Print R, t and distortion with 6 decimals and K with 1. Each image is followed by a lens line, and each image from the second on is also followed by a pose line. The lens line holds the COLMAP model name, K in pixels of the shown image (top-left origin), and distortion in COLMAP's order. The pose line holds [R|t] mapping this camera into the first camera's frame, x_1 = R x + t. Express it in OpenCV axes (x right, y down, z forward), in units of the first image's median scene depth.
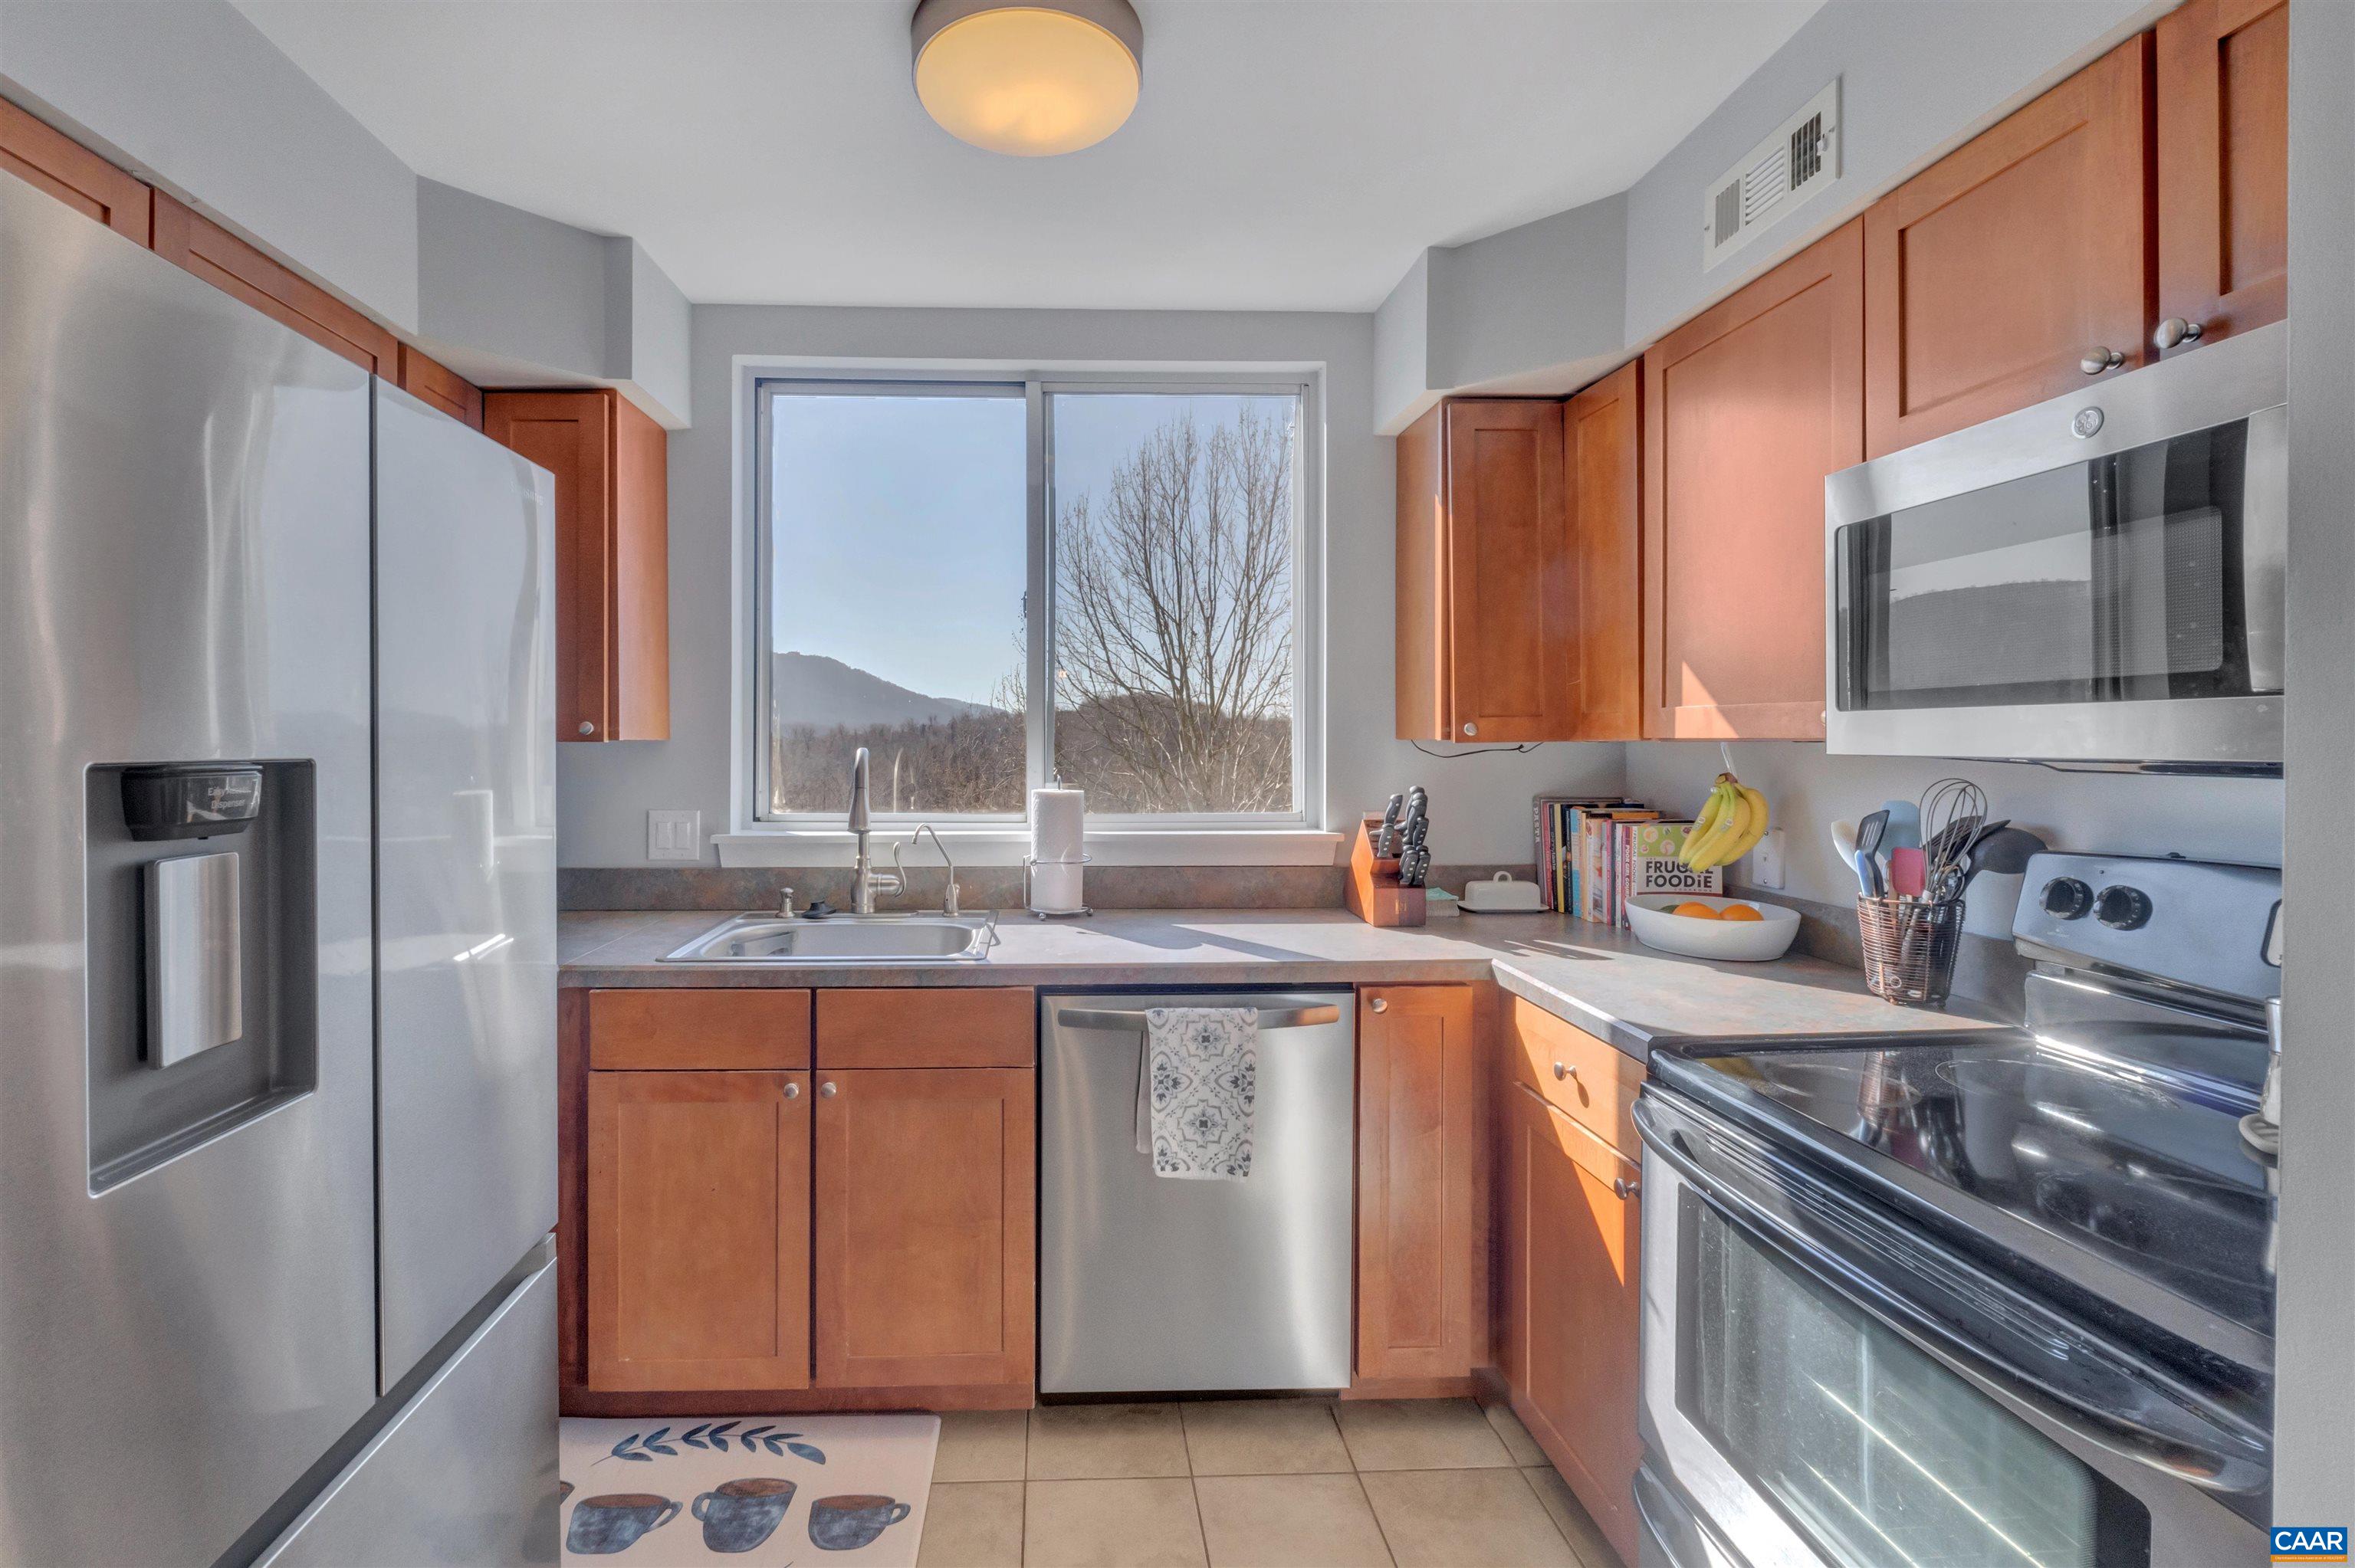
lens RADIAL K [[1032.6, 0, 1045.8], [0, 1032.6, 749.6], [0, 0, 1]] dist [-0.011387, -0.001745]
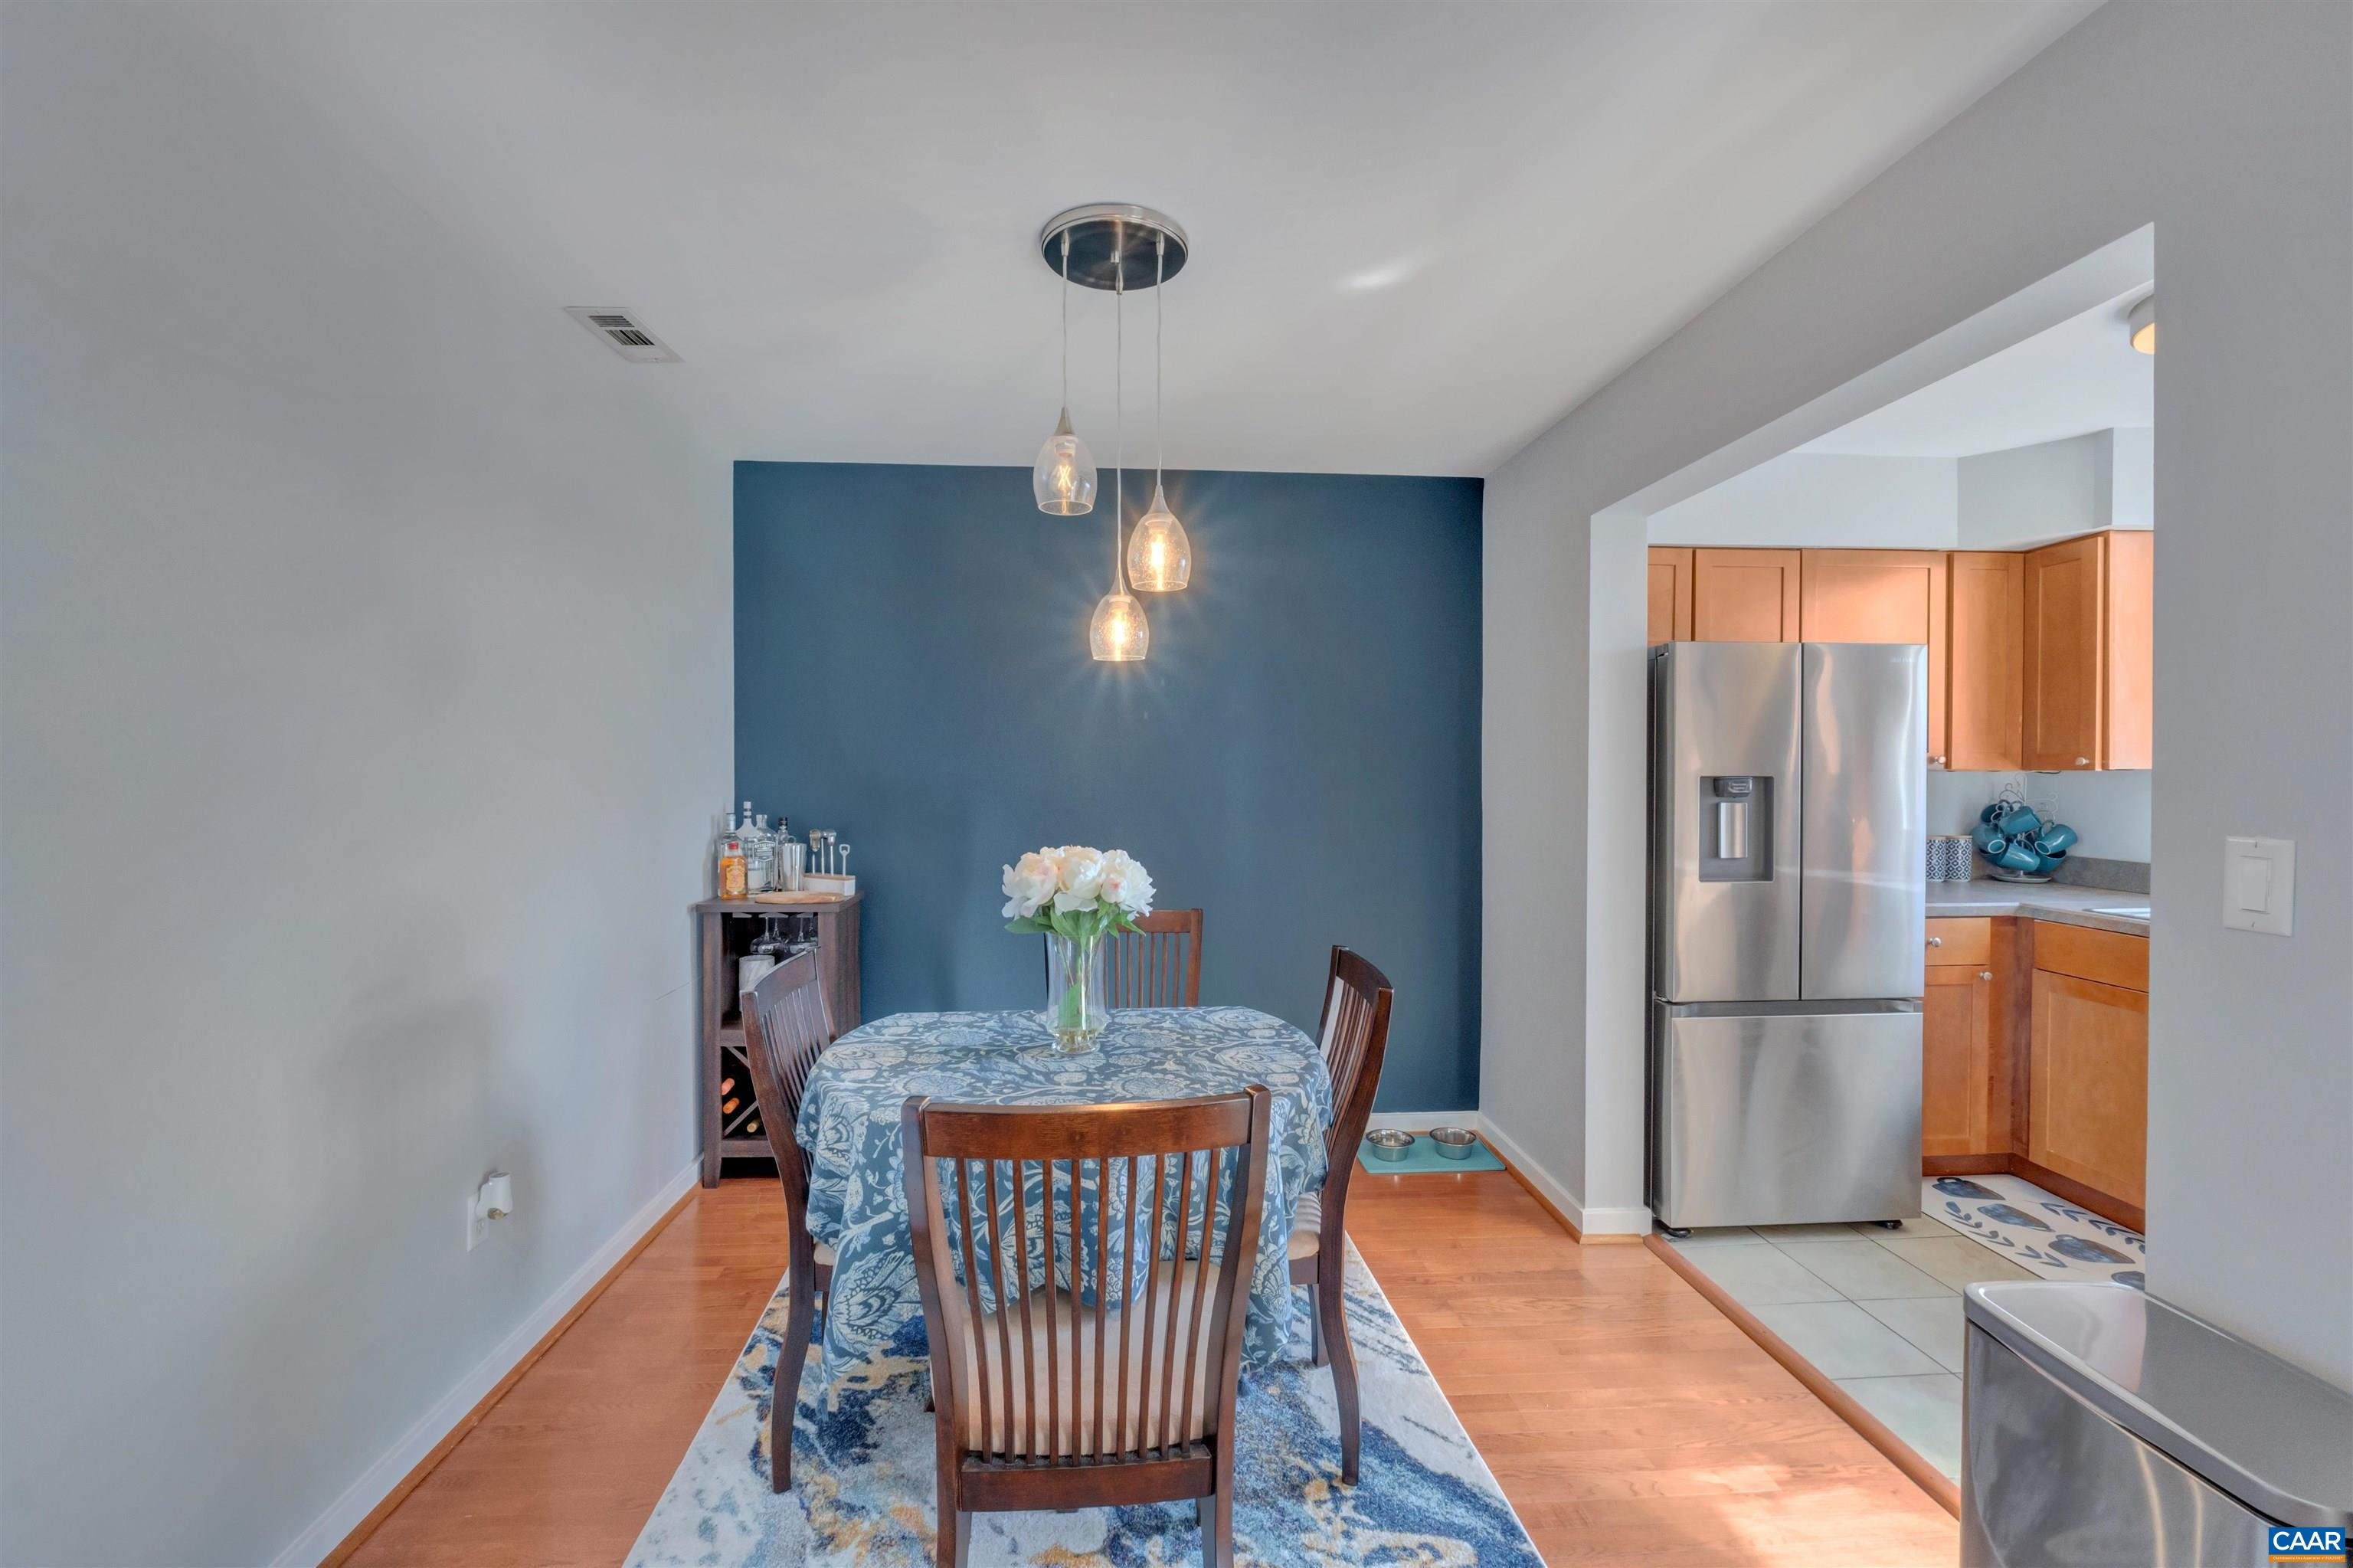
lens RADIAL K [[1031.9, 0, 1164.9], [0, 1031.9, 787.5], [0, 0, 1]] dist [-0.011387, -0.001745]
pose [[0.079371, 0.010987, -0.996785, 1.038335], [-0.004804, 0.999932, 0.010639, 0.008669], [0.996834, 0.003944, 0.079418, -0.504962]]
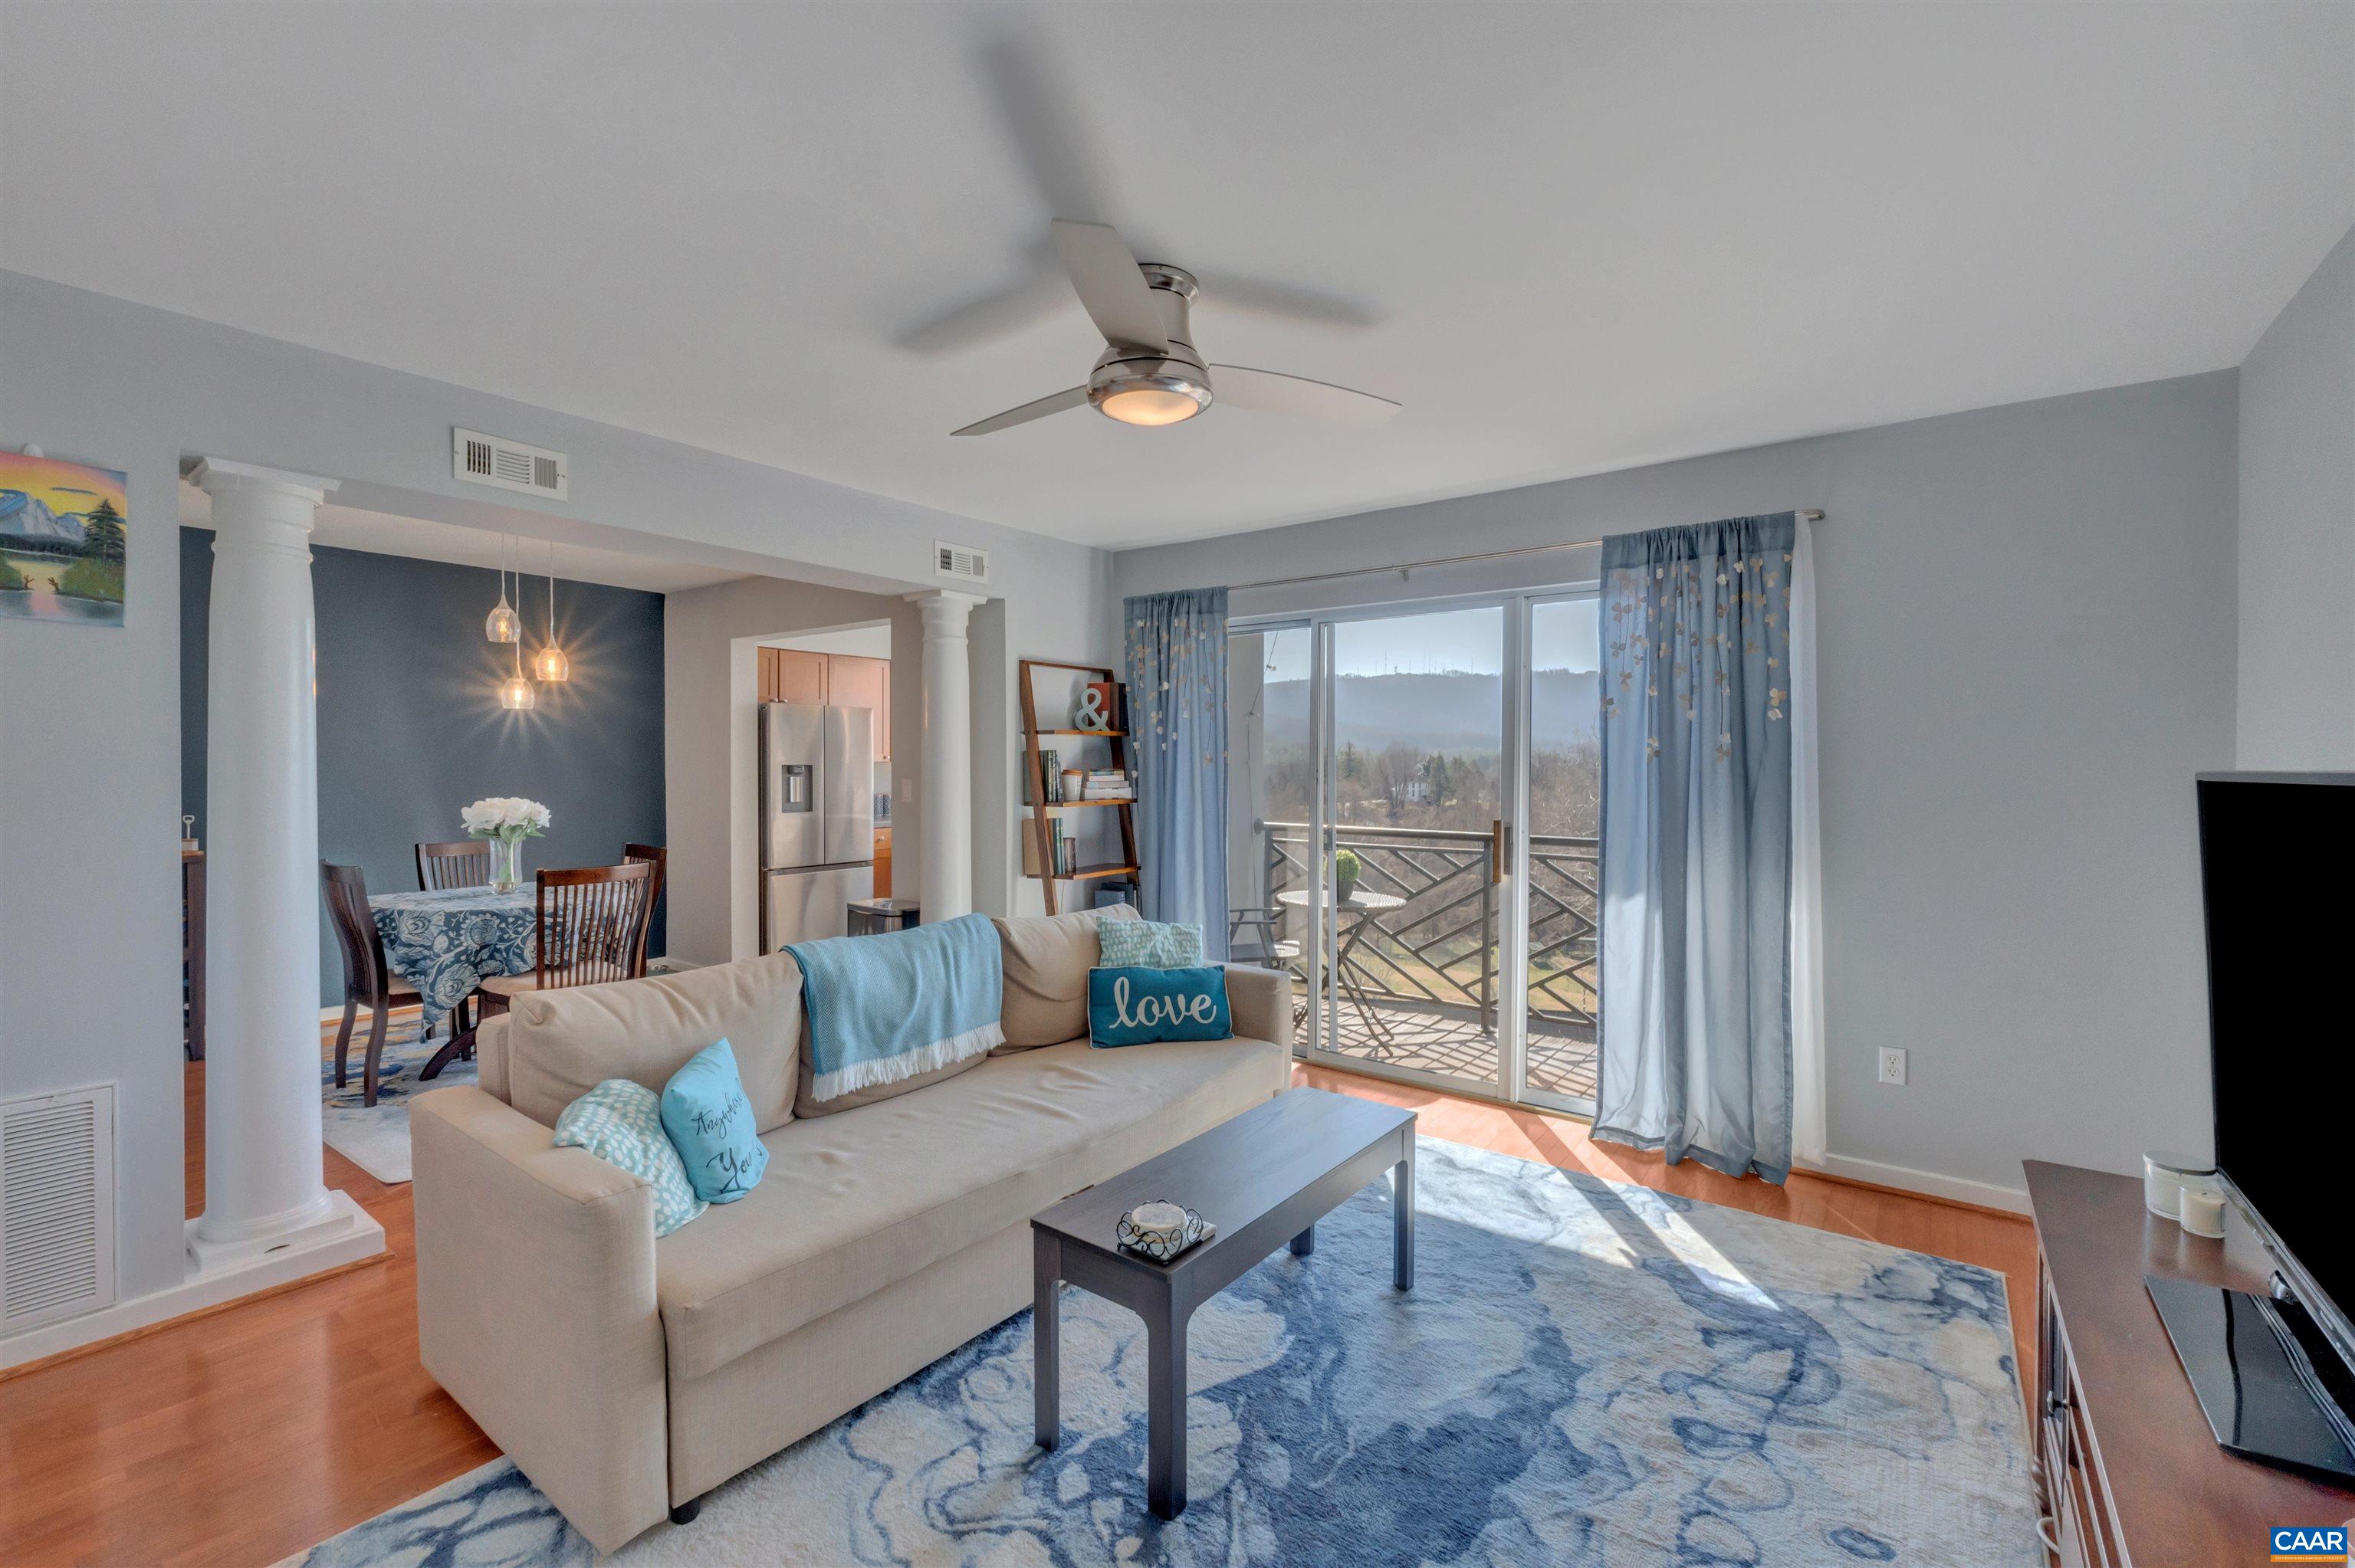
lens RADIAL K [[1032.6, 0, 1171.5], [0, 1032.6, 789.5], [0, 0, 1]] dist [-0.011387, -0.001745]
pose [[0.795205, 0.018978, -0.606043, 2.551420], [-0.008667, 0.999764, 0.019936, 0.006898], [0.606279, -0.010600, 0.795182, -1.448033]]
